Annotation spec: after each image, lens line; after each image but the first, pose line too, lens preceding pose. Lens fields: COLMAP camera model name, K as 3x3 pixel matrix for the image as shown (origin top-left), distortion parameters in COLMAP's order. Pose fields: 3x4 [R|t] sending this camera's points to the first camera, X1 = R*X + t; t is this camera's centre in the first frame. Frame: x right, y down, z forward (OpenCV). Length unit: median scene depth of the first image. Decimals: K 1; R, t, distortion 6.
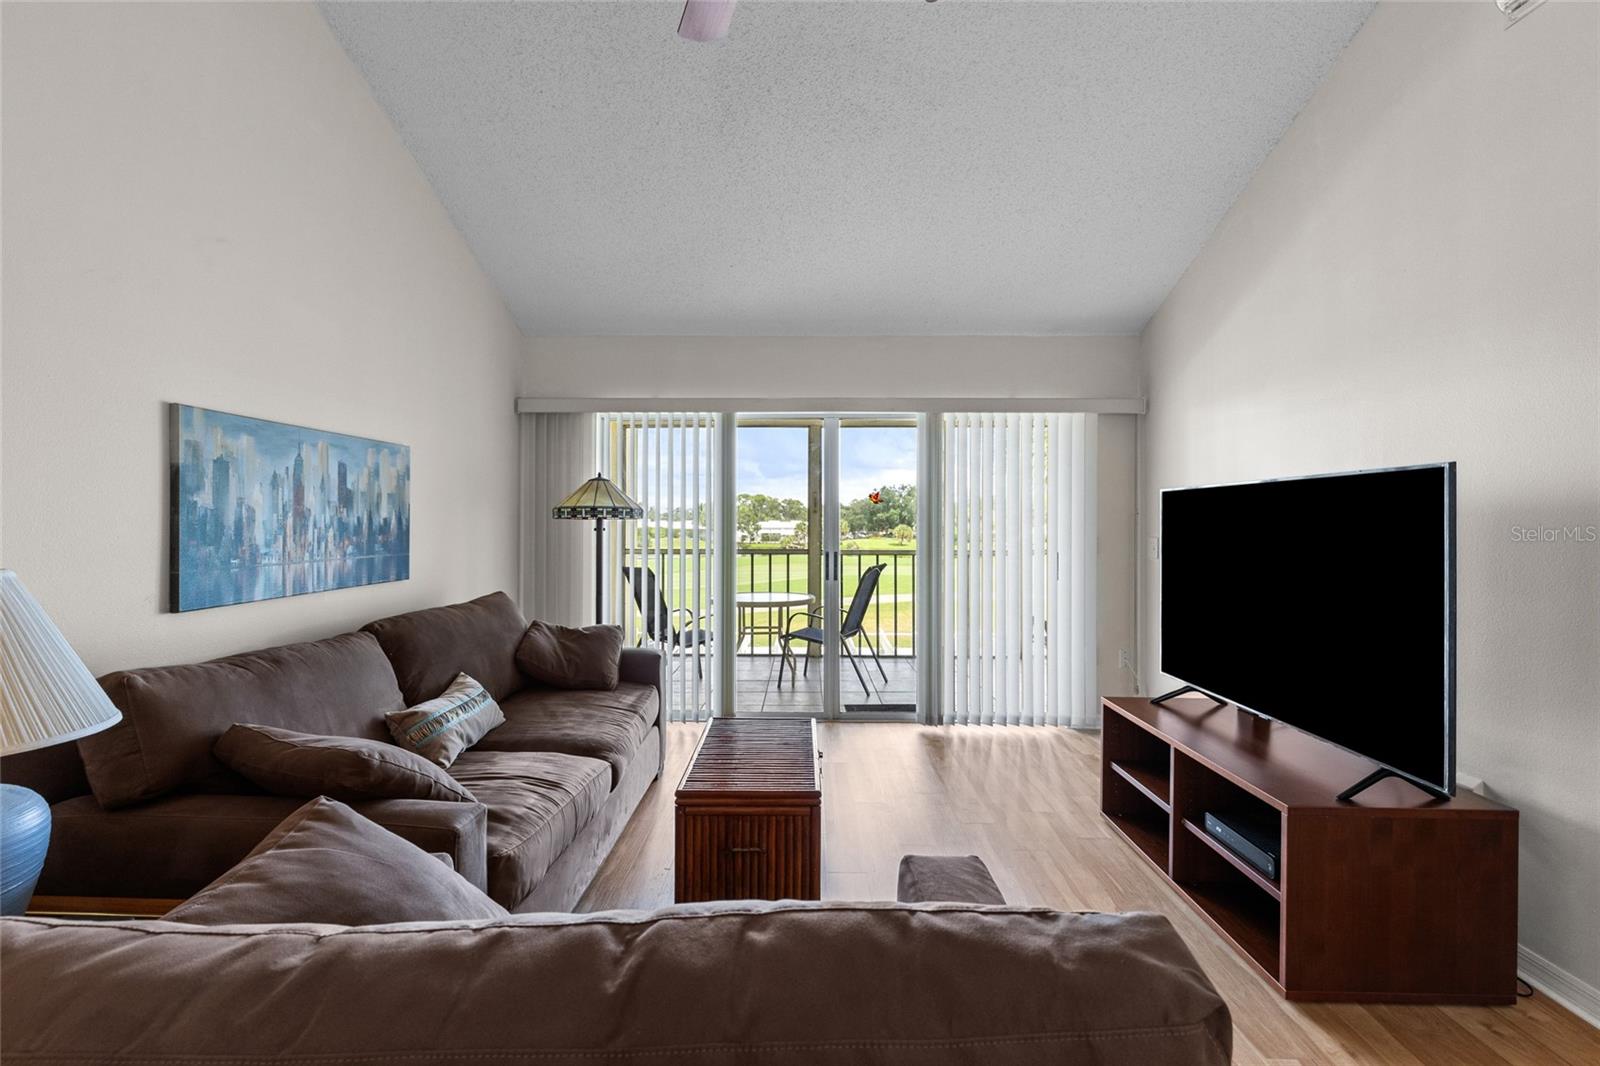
lens RADIAL K [[724.6, 0, 801.5], [0, 724.6, 522.4], [0, 0, 1]] dist [0.005175, -0.000431]
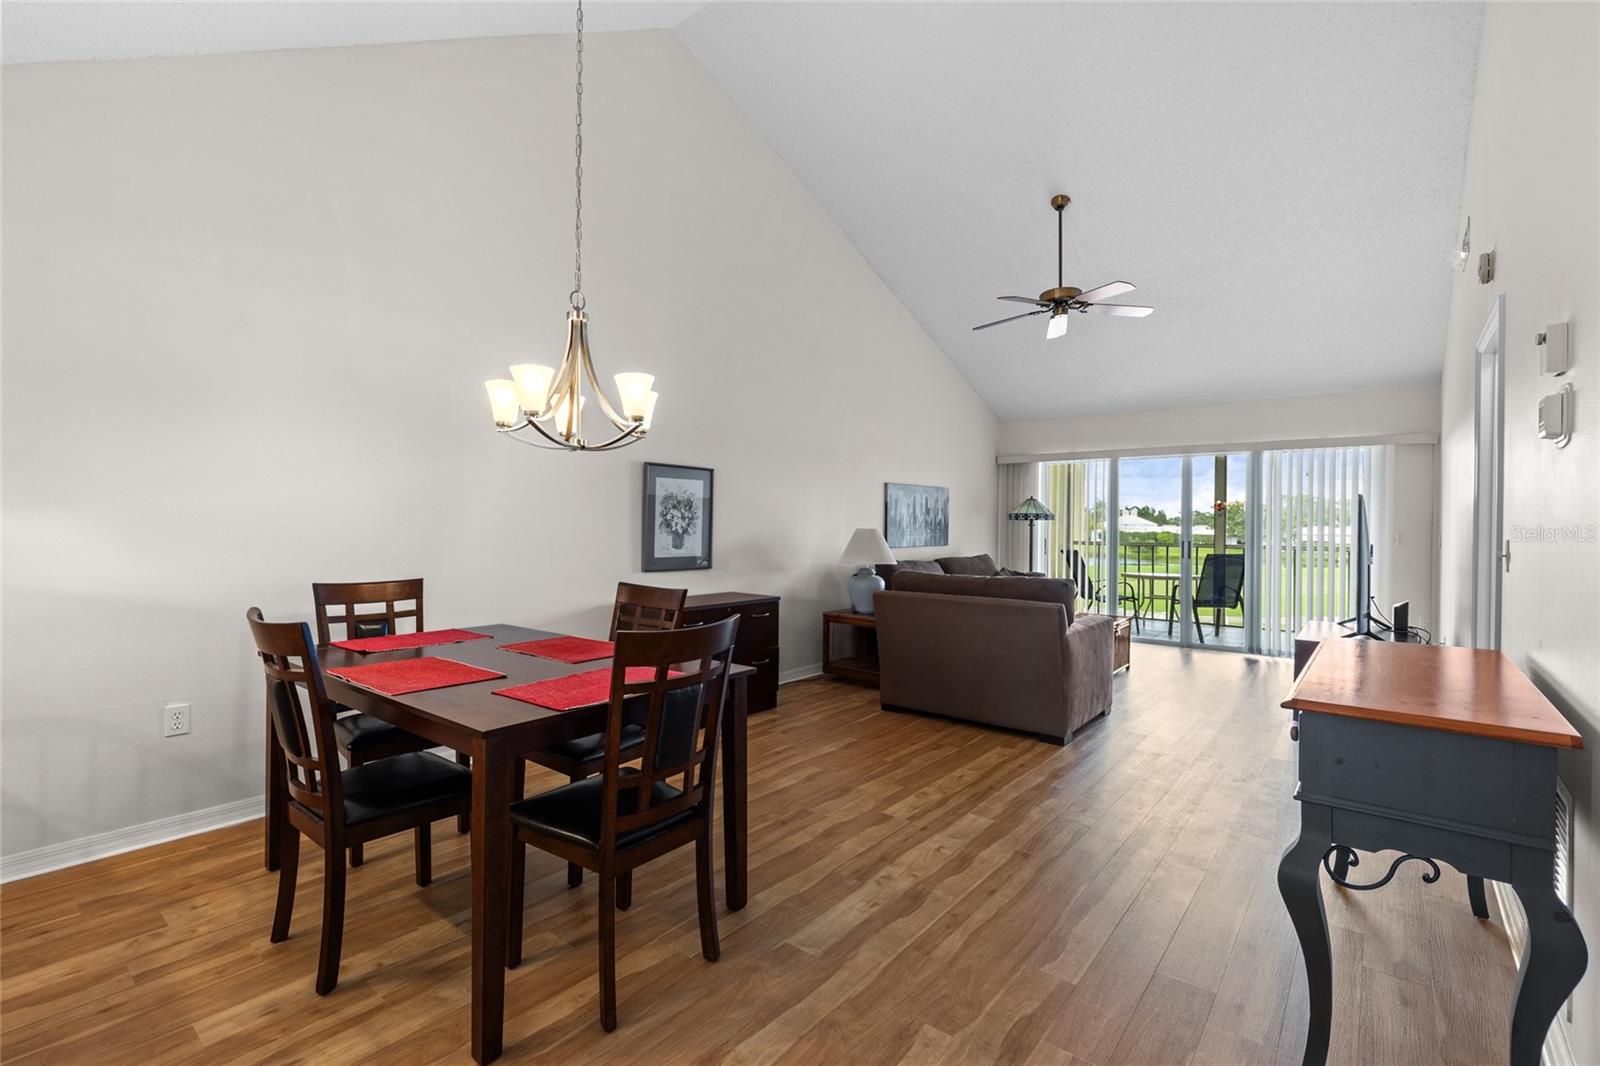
lens RADIAL K [[716.0, 0, 798.3], [0, 716.0, 527.7], [0, 0, 1]] dist [-0.000091, -0.000512]
pose [[0.781018, 0.007804, -0.624459, 0.576818], [-0.006822, 0.999969, 0.003965, 0.017382], [0.624471, 0.001163, 0.781047, -1.221458]]
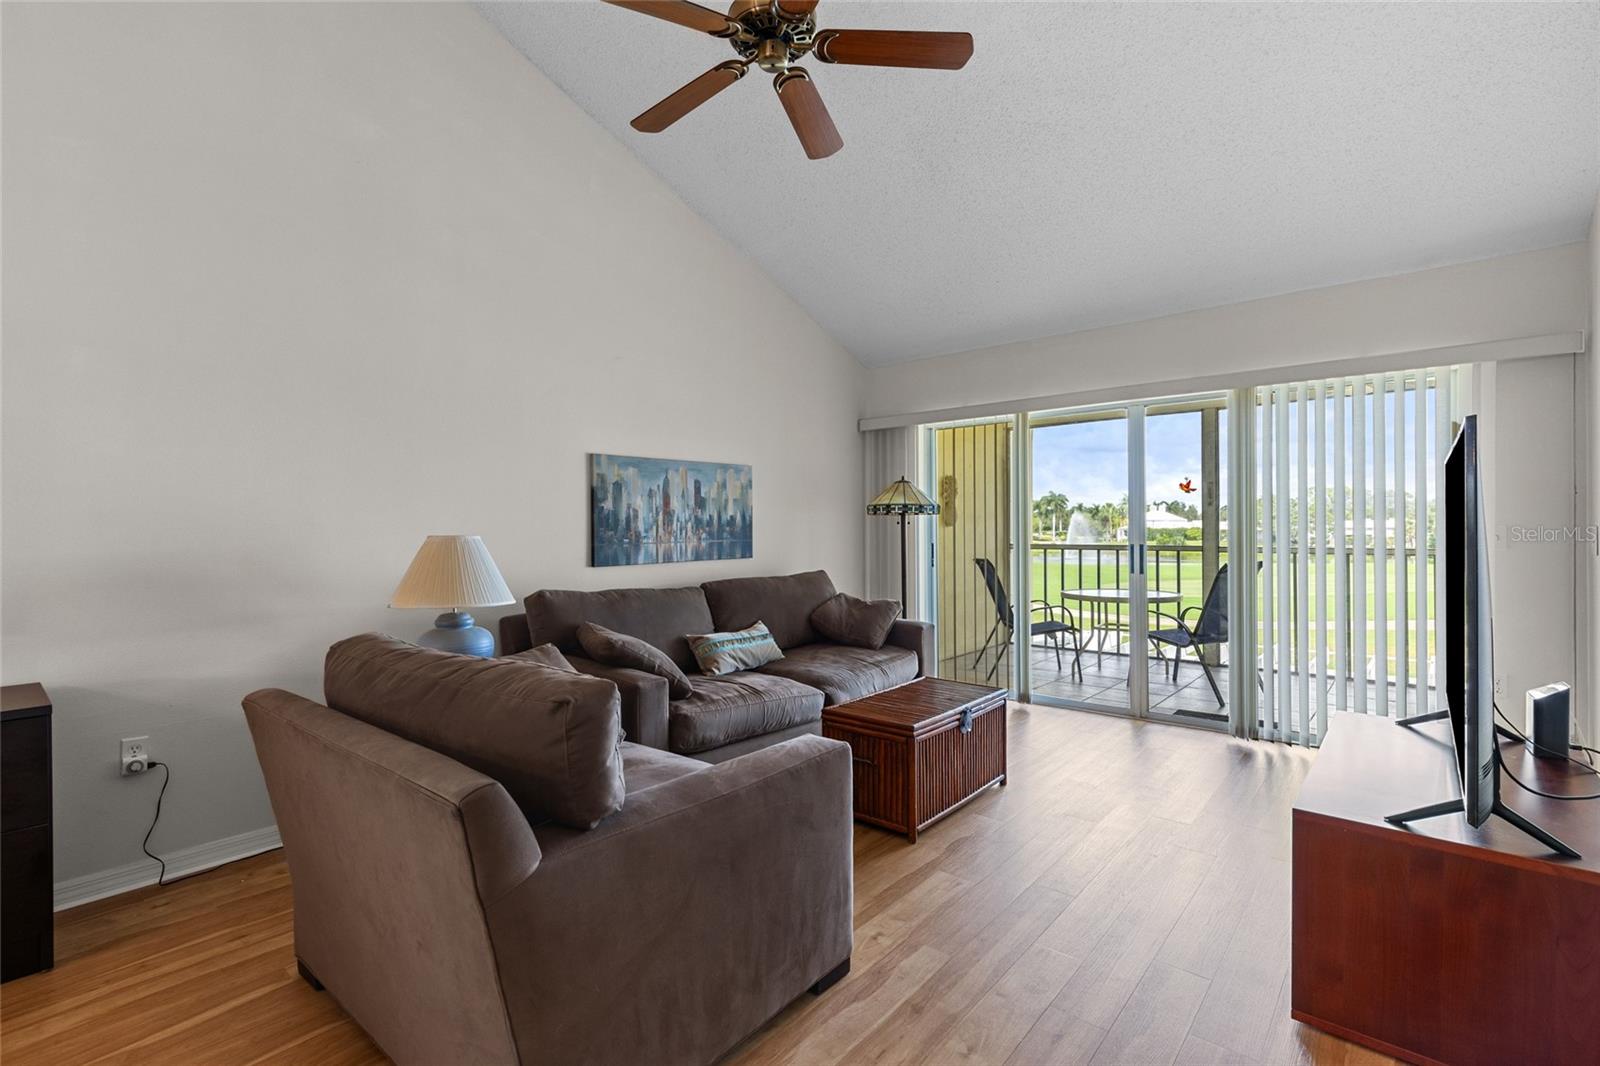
lens RADIAL K [[735.6, 0, 801.8], [0, 735.6, 525.0], [0, 0, 1]] dist [0.003835, -0.000639]
pose [[0.767255, -0.010263, -0.641260, 0.536254], [0.011112, 0.999935, -0.002708, 0.020543], [0.641246, -0.005048, 0.767319, -0.069802]]
